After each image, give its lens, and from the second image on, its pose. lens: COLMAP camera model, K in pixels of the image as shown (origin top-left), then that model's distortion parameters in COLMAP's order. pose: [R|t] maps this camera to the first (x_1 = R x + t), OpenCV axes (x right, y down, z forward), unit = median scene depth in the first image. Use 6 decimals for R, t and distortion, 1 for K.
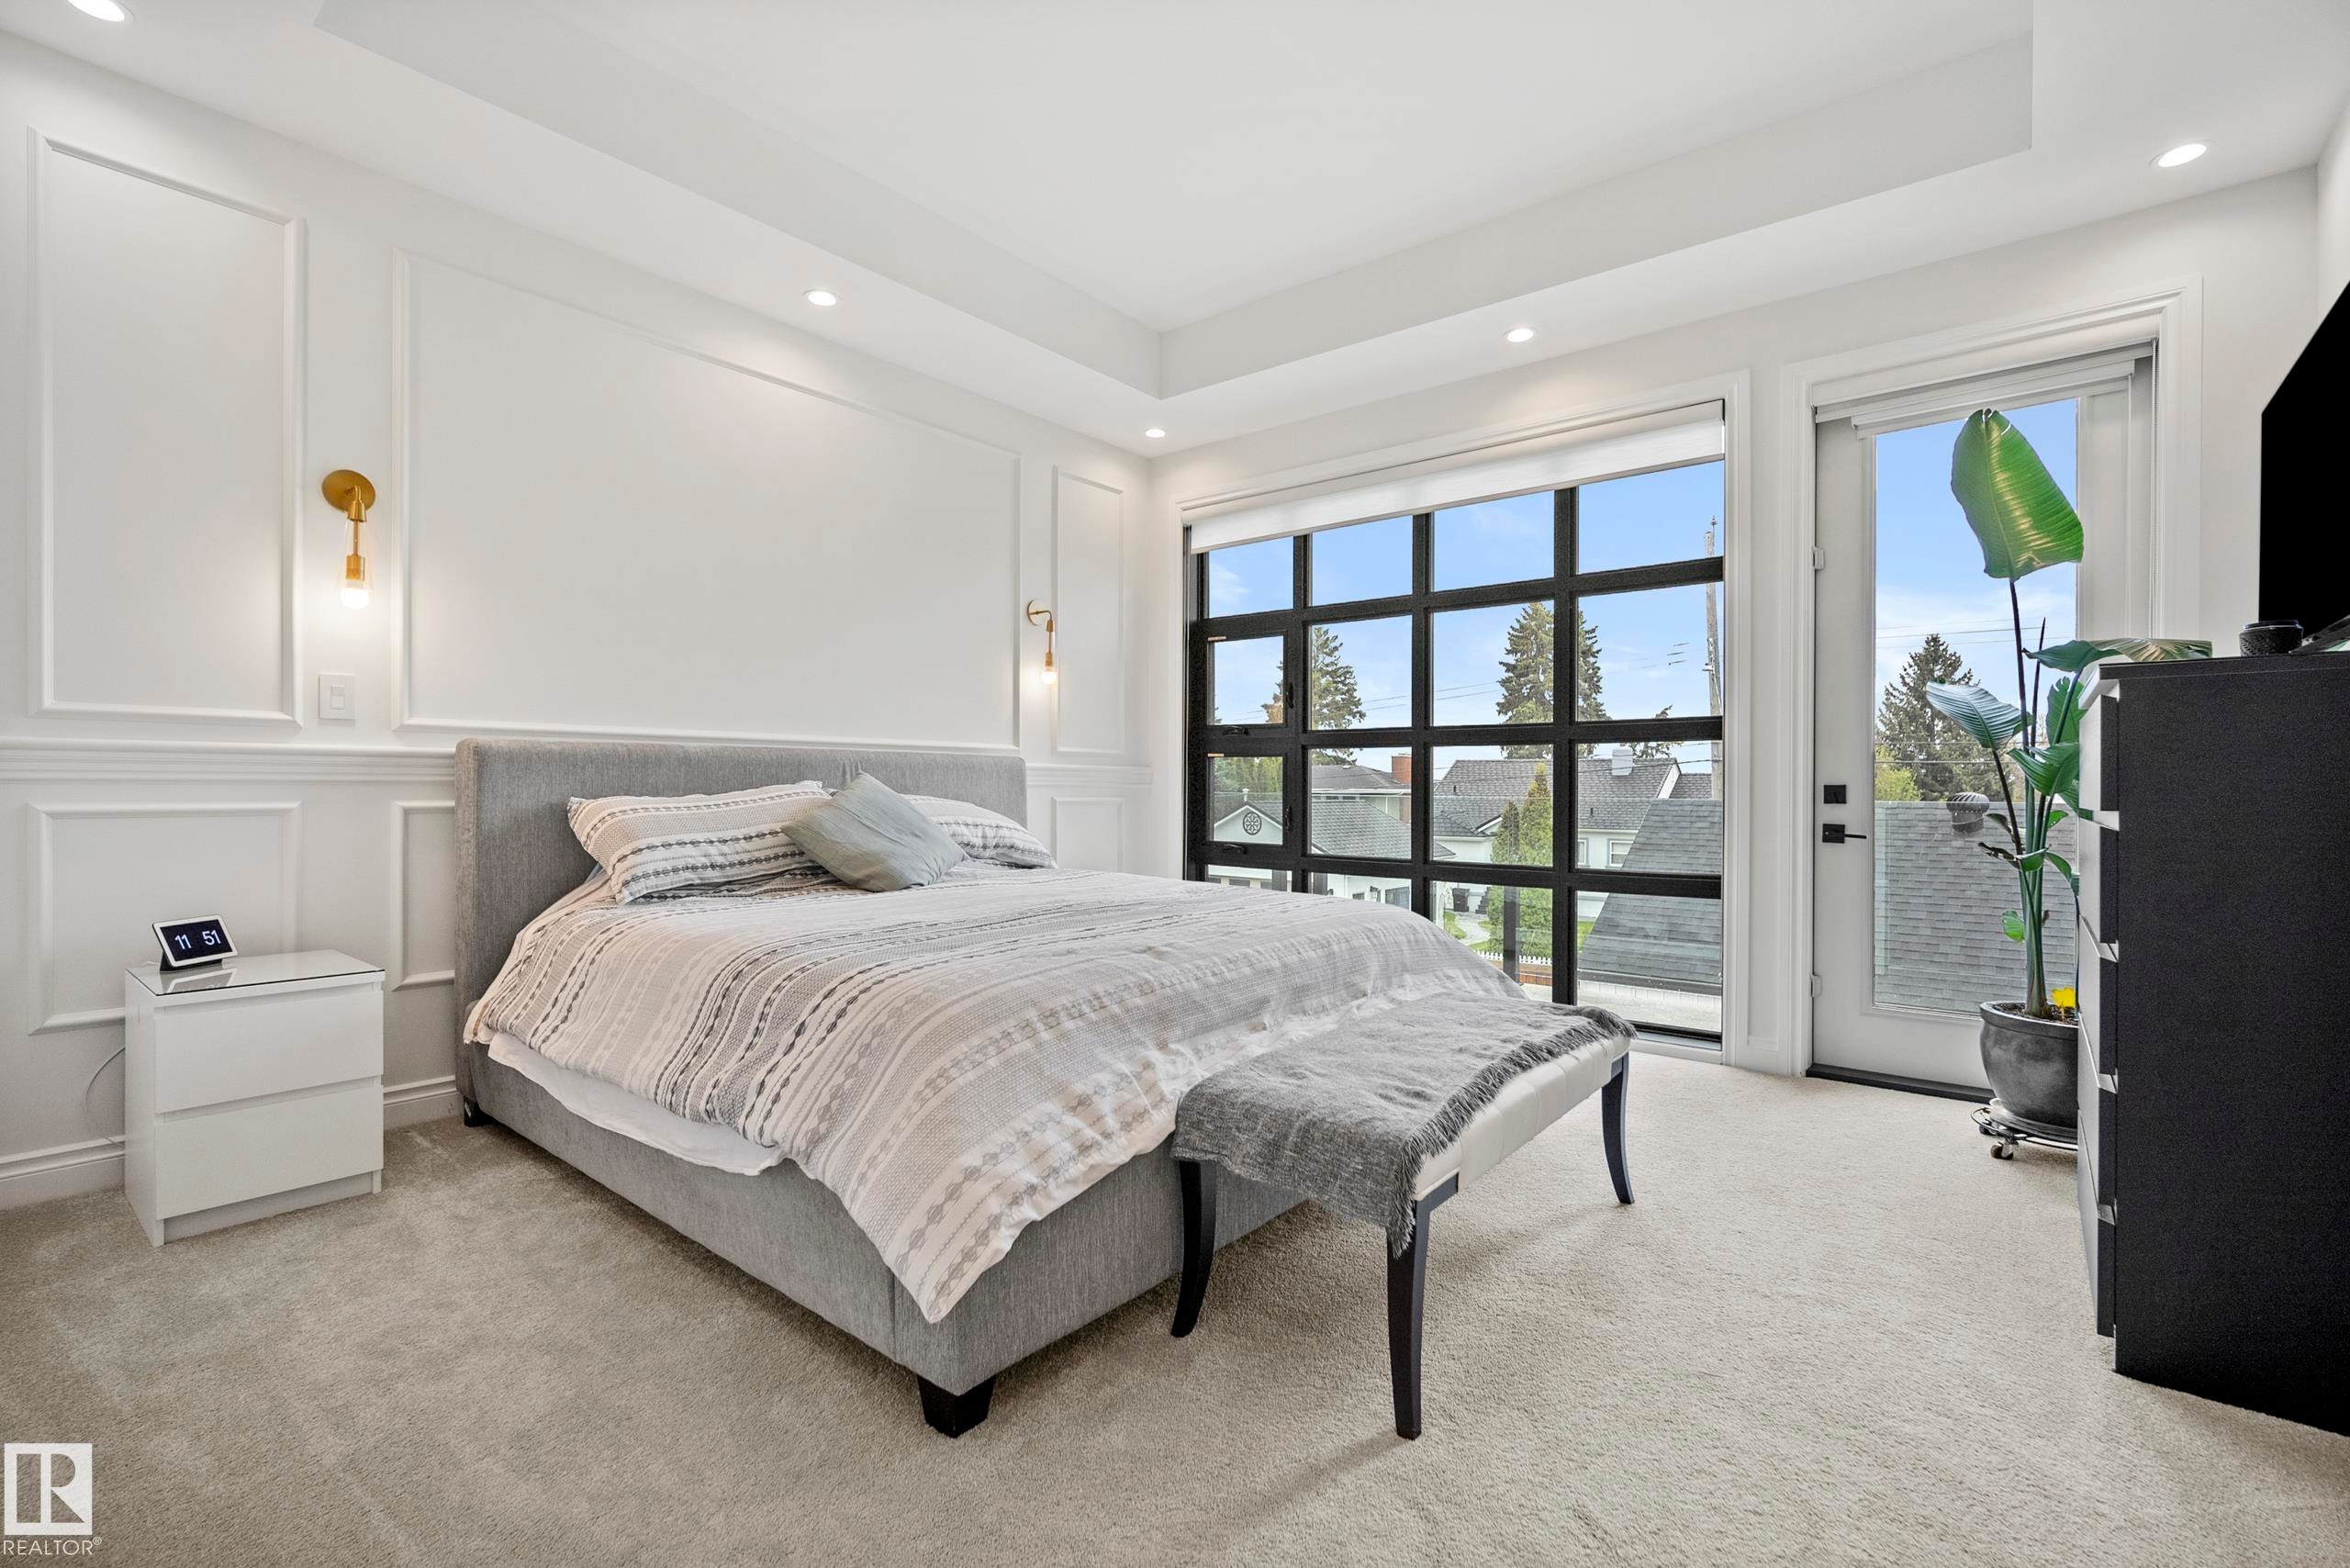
lens RADIAL K [[1048.8, 0, 1158.3], [0, 1048.8, 793.8], [0, 0, 1]] dist [-0.008164, 0.001279]
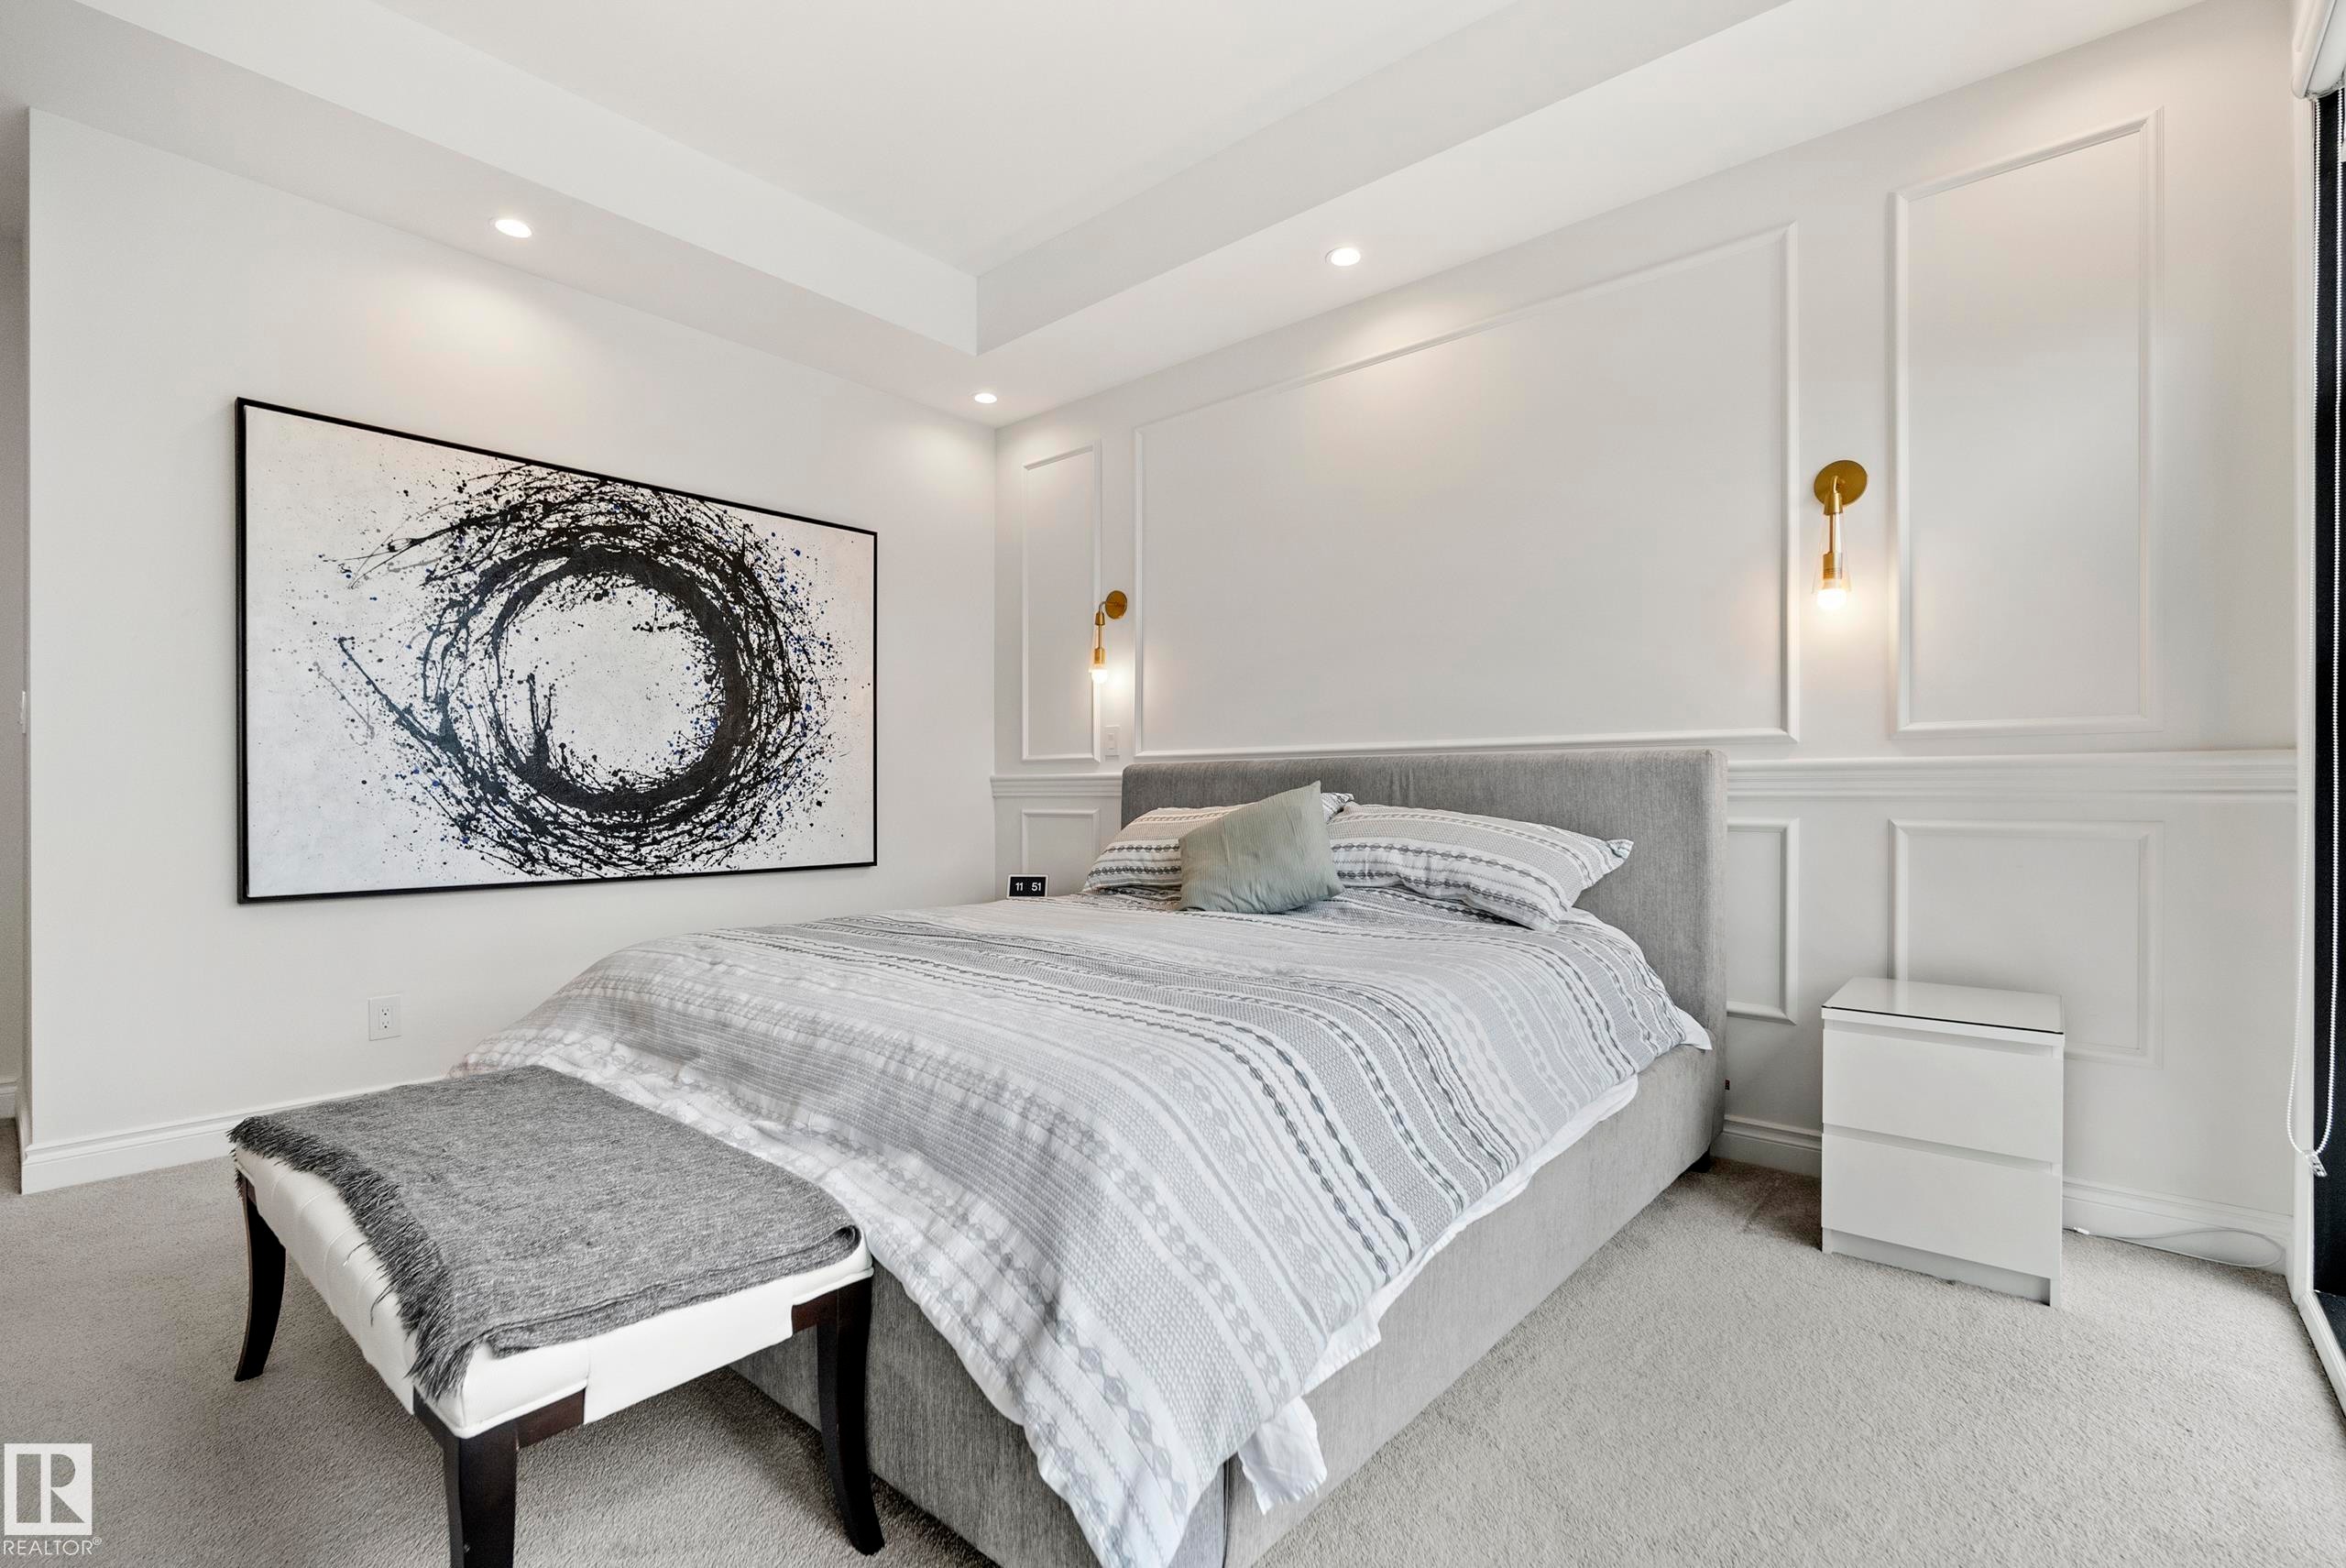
lens RADIAL K [[1047.0, 0, 1169.5], [0, 1047.0, 802.2], [0, 0, 1]] dist [-0.008164, 0.001279]
pose [[-0.017318, 0.001168, -0.999849, 0.930118], [-0.006537, 0.999978, 0.001281, -0.007611], [0.999829, 0.006558, -0.017310, 1.389513]]
